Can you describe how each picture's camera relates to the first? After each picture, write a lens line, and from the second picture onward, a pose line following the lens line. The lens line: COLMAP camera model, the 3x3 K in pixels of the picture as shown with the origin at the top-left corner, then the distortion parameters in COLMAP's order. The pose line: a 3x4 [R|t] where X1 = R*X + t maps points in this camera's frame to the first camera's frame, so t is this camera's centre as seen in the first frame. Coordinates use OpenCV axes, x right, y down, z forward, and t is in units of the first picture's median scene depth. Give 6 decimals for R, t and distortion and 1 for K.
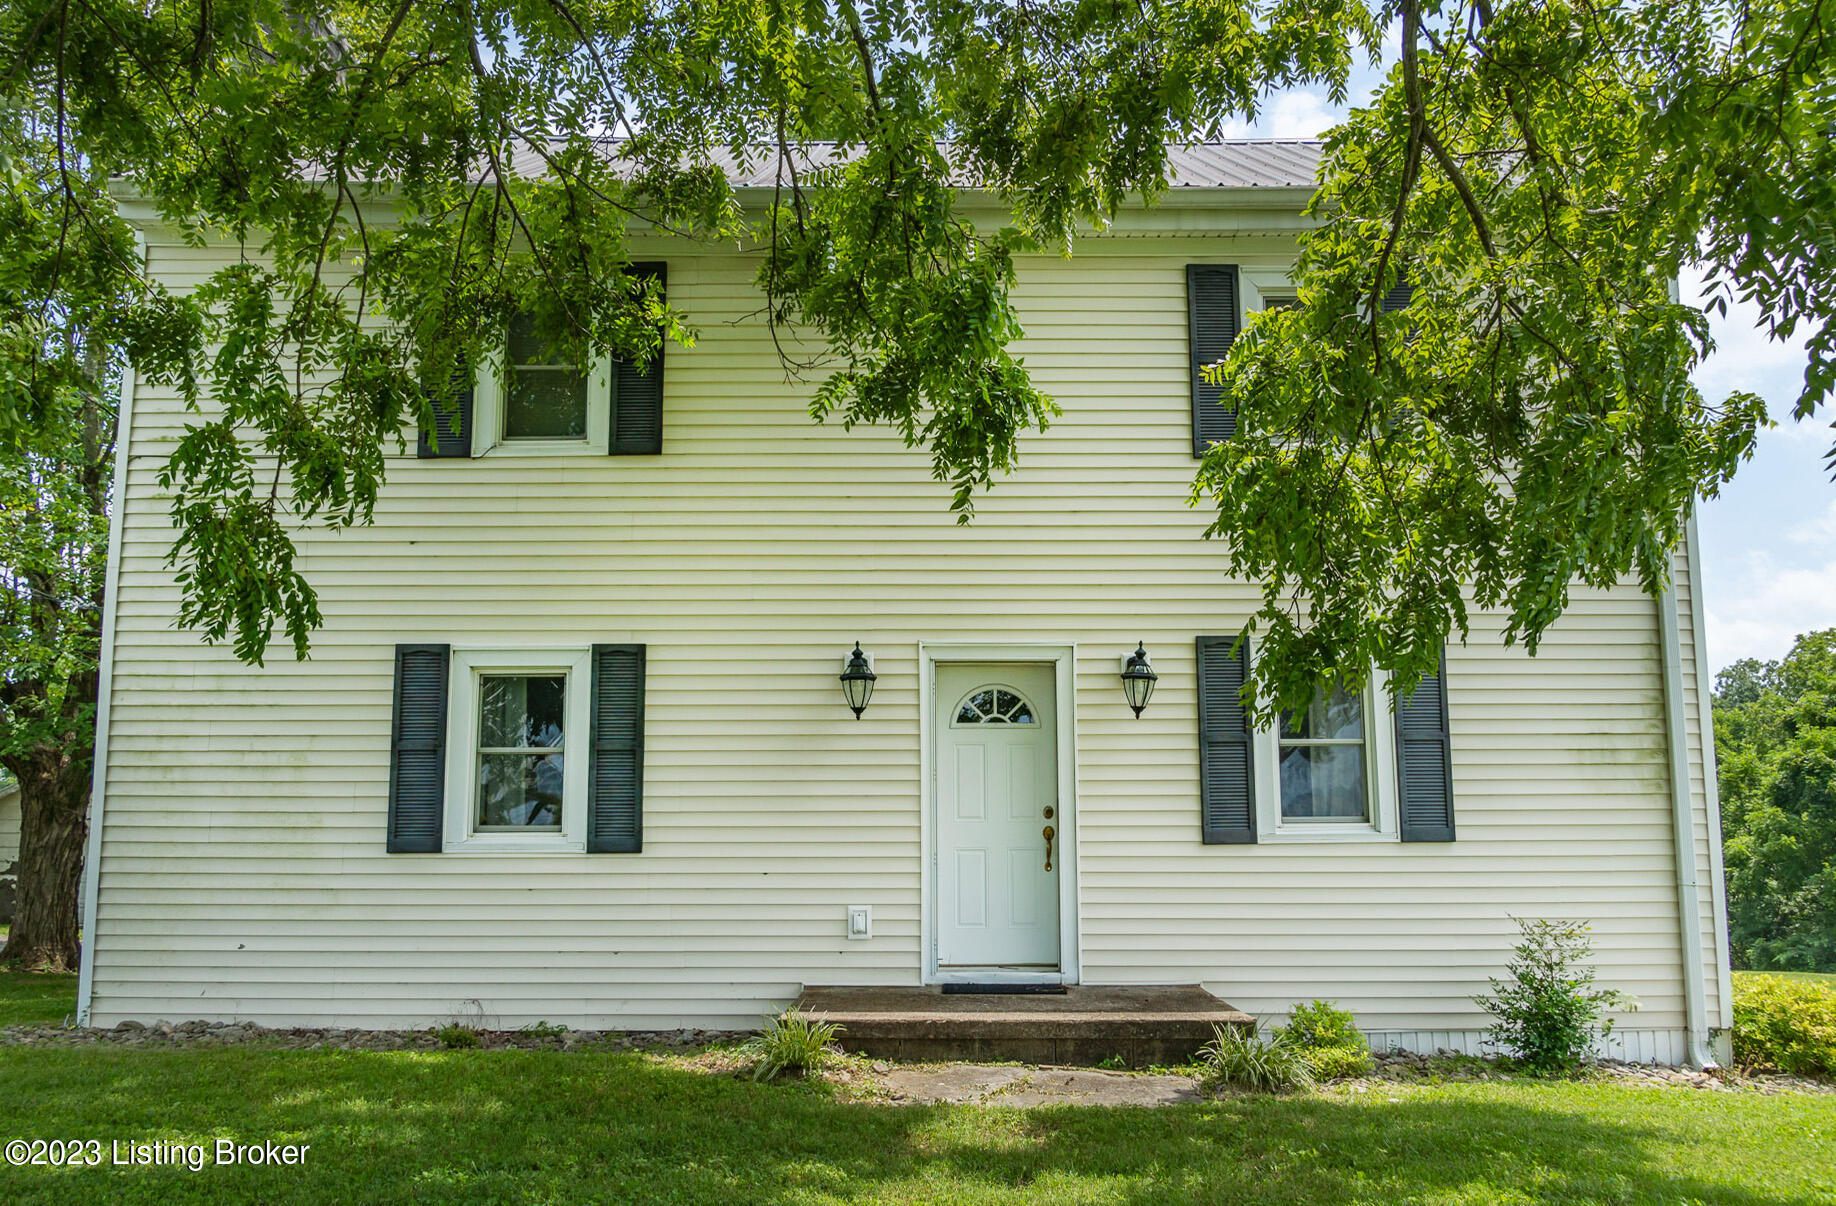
lens RADIAL K [[1719.5, 0, 884.7], [0, 1719.5, 472.8], [0, 0, 1]] dist [-0.009273, -0.006296]
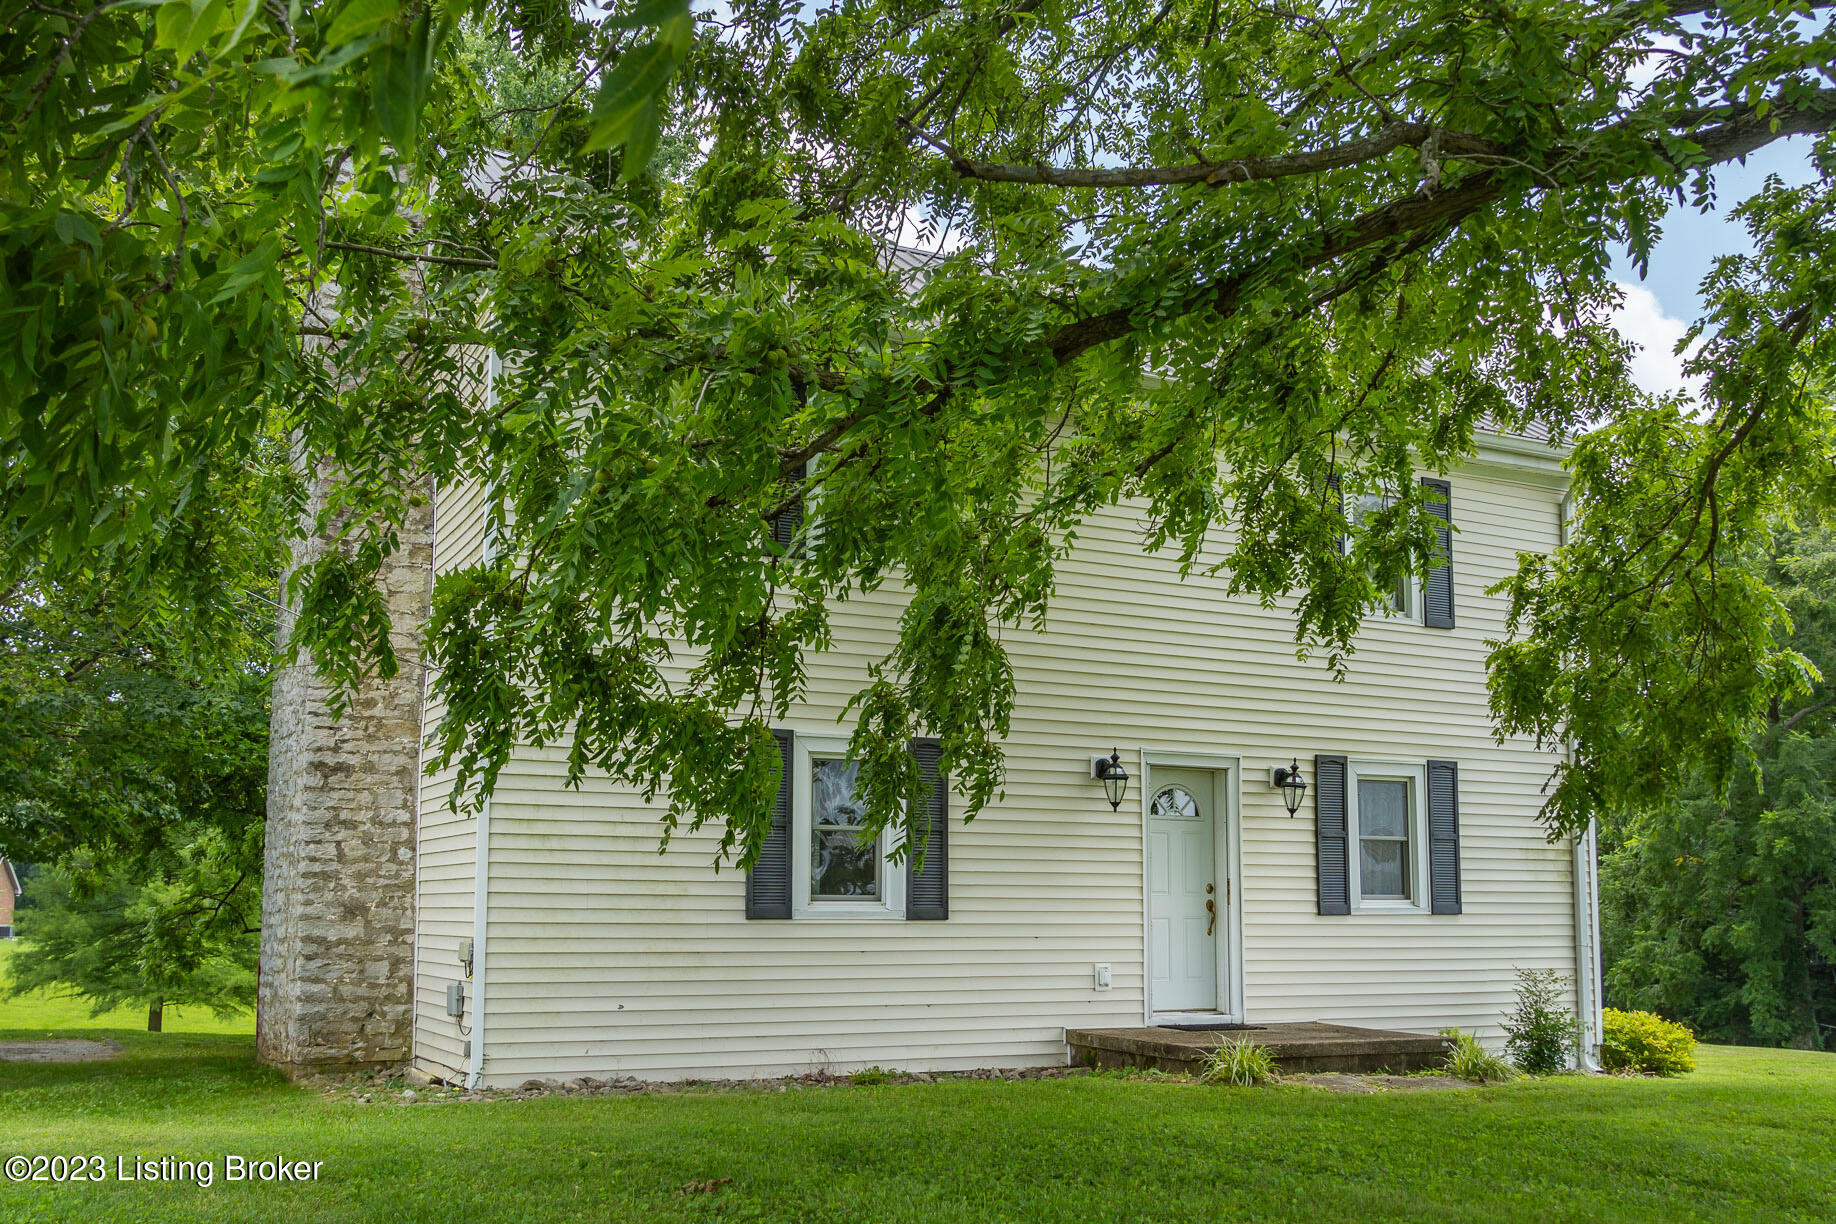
lens RADIAL K [[1679.2, 0, 918.0], [0, 1679.2, 612.0], [0, 0, 1]] dist [0.043131, -0.138746]
pose [[0.892842, 0.084808, 0.442313, -0.662179], [-0.098147, 0.995145, 0.007311, 0.008355], [-0.439545, -0.049940, 0.896831, 0.001434]]
